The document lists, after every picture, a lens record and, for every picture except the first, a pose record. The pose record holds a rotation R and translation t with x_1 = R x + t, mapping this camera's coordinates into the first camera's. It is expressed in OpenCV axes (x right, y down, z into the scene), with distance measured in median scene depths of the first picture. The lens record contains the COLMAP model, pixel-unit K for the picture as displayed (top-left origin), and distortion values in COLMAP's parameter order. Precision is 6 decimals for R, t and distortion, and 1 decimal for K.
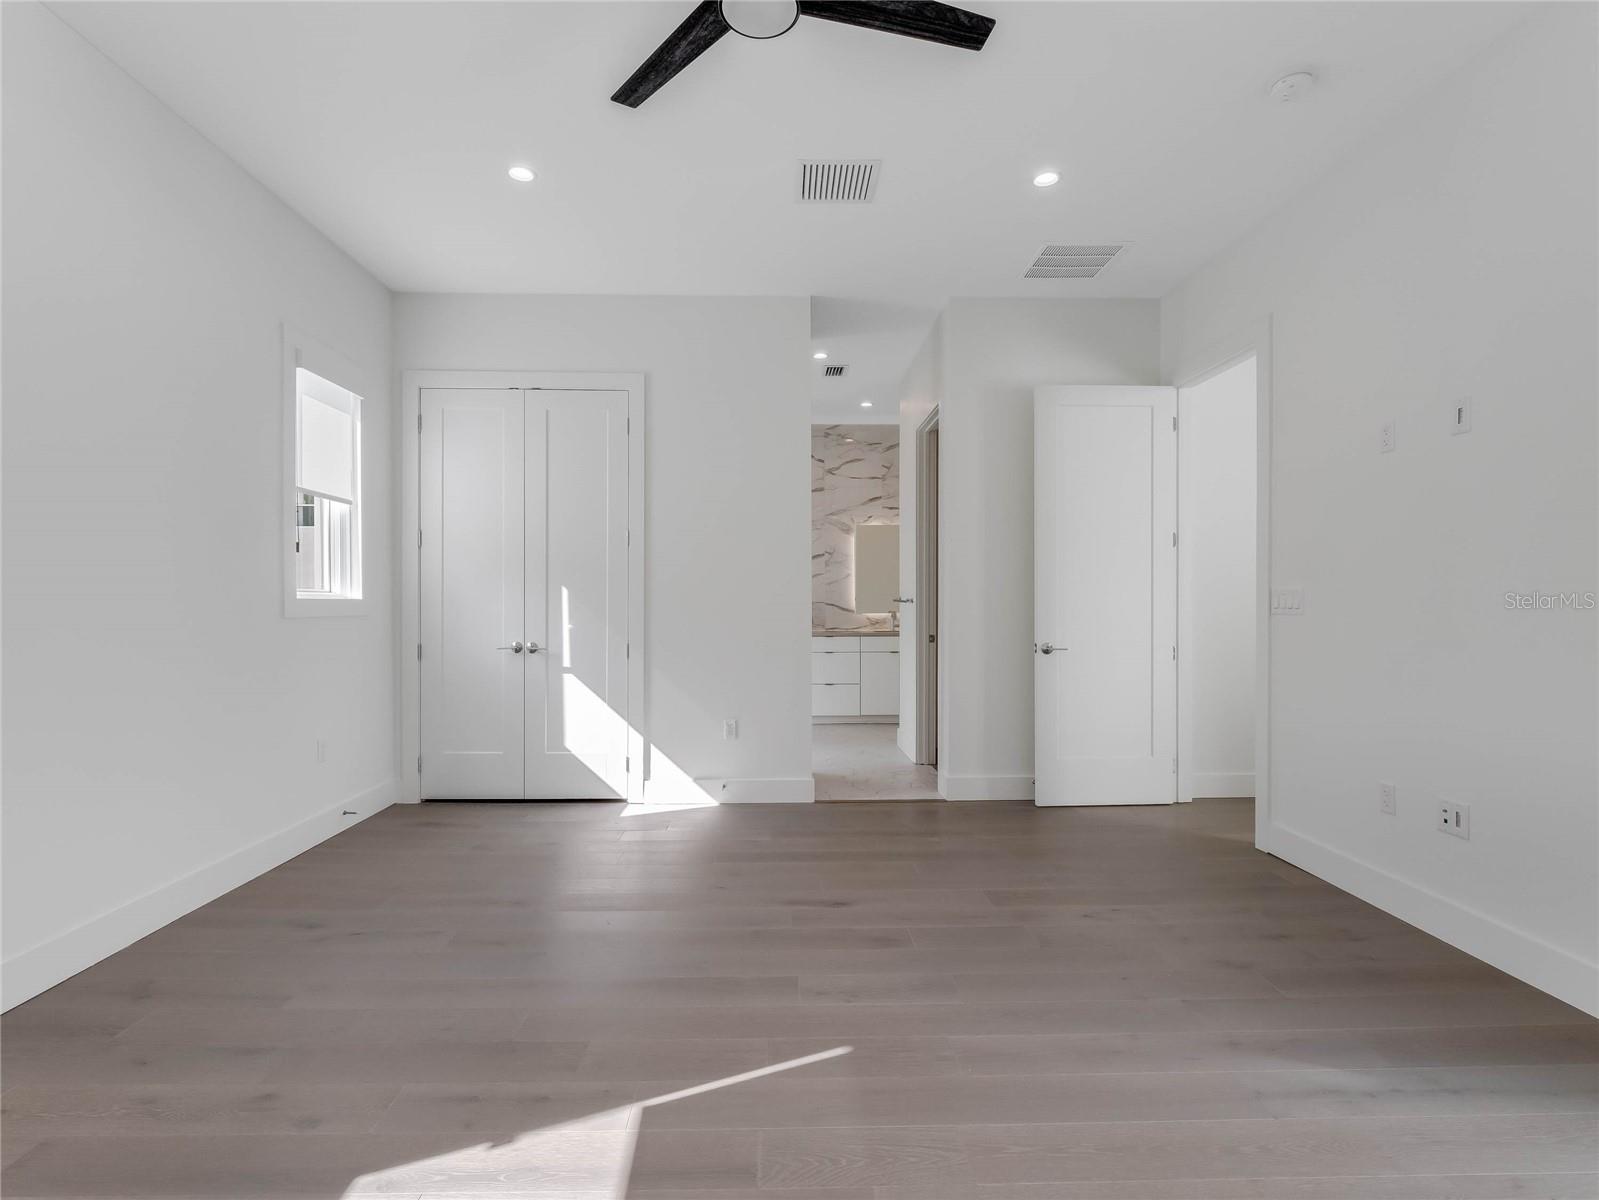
lens RADIAL K [[769.1, 0, 797.5], [0, 769.1, 600.8], [0, 0, 1]] dist [-0.006348, 0.002093]
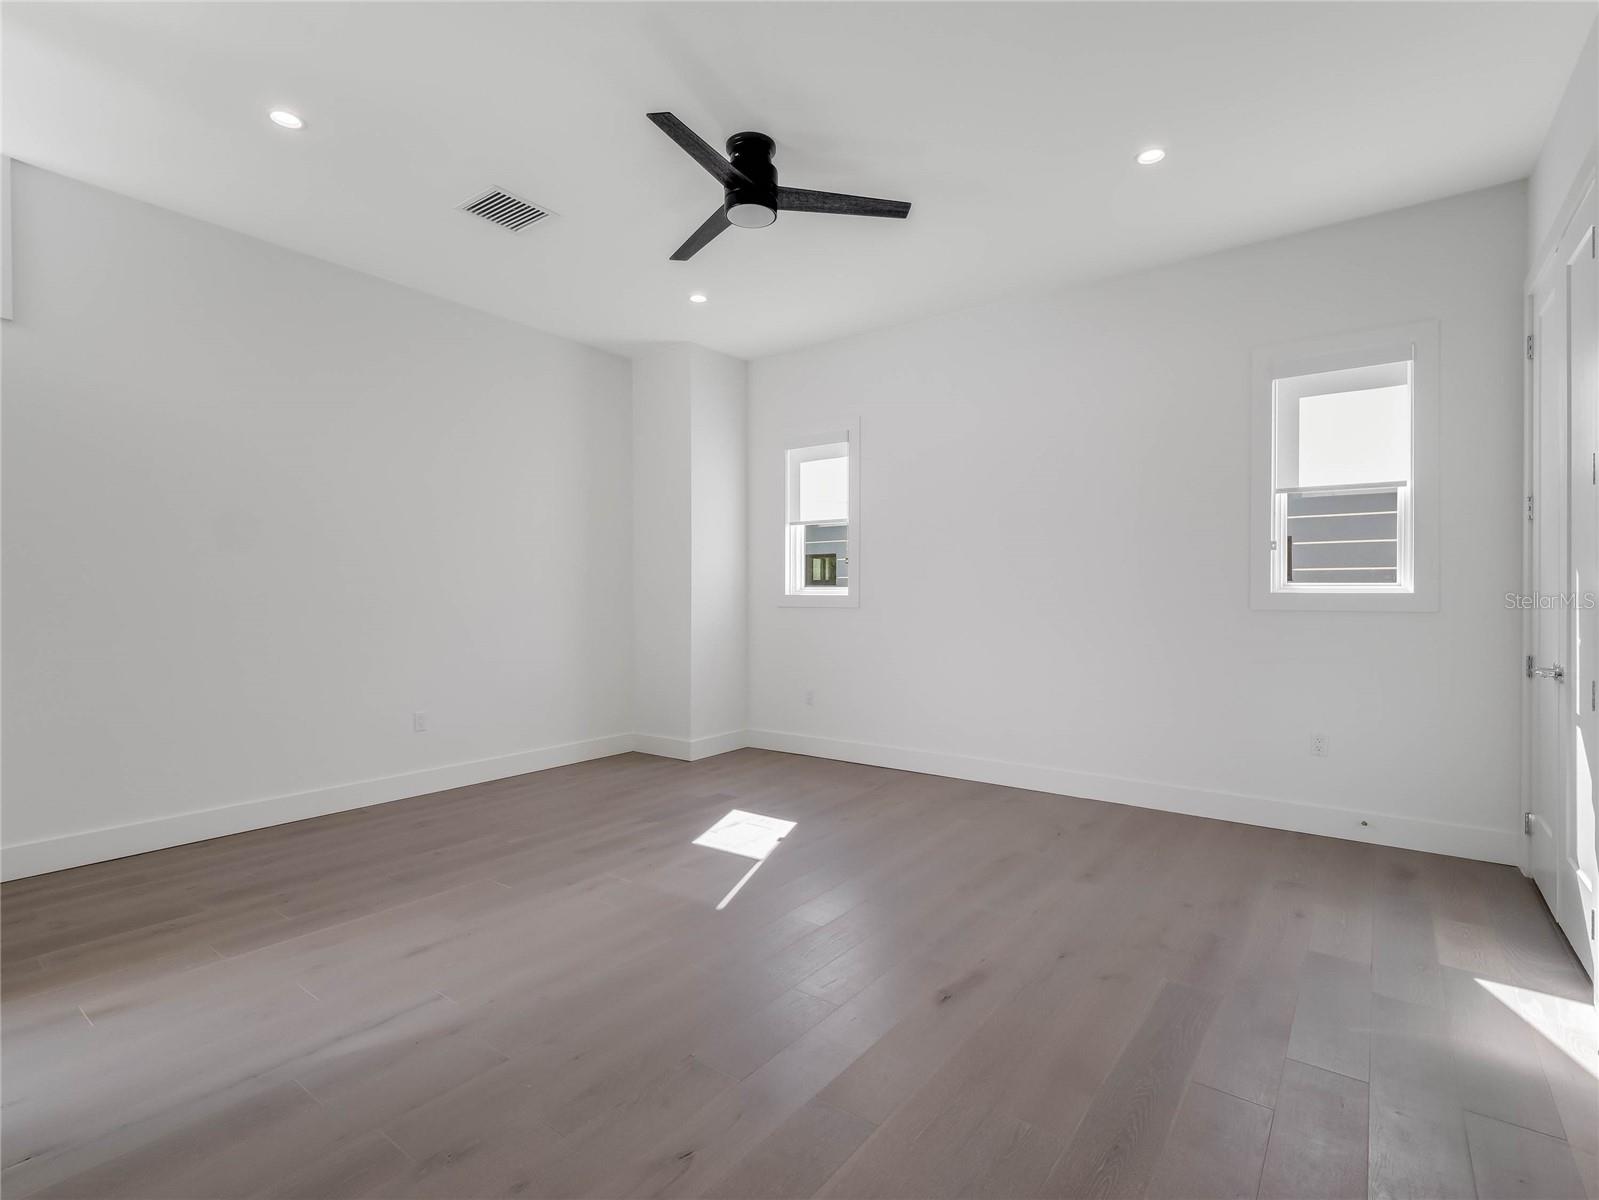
lens RADIAL K [[769.1, 0, 800.3], [0, 769.1, 596.1], [0, 0, 1]] dist [-0.006348, 0.002093]
pose [[-0.631756, 0.002641, -0.775163, 0.642515], [-0.001495, 0.999988, 0.004625, -0.003857], [0.775166, 0.004080, -0.631745, 1.202810]]
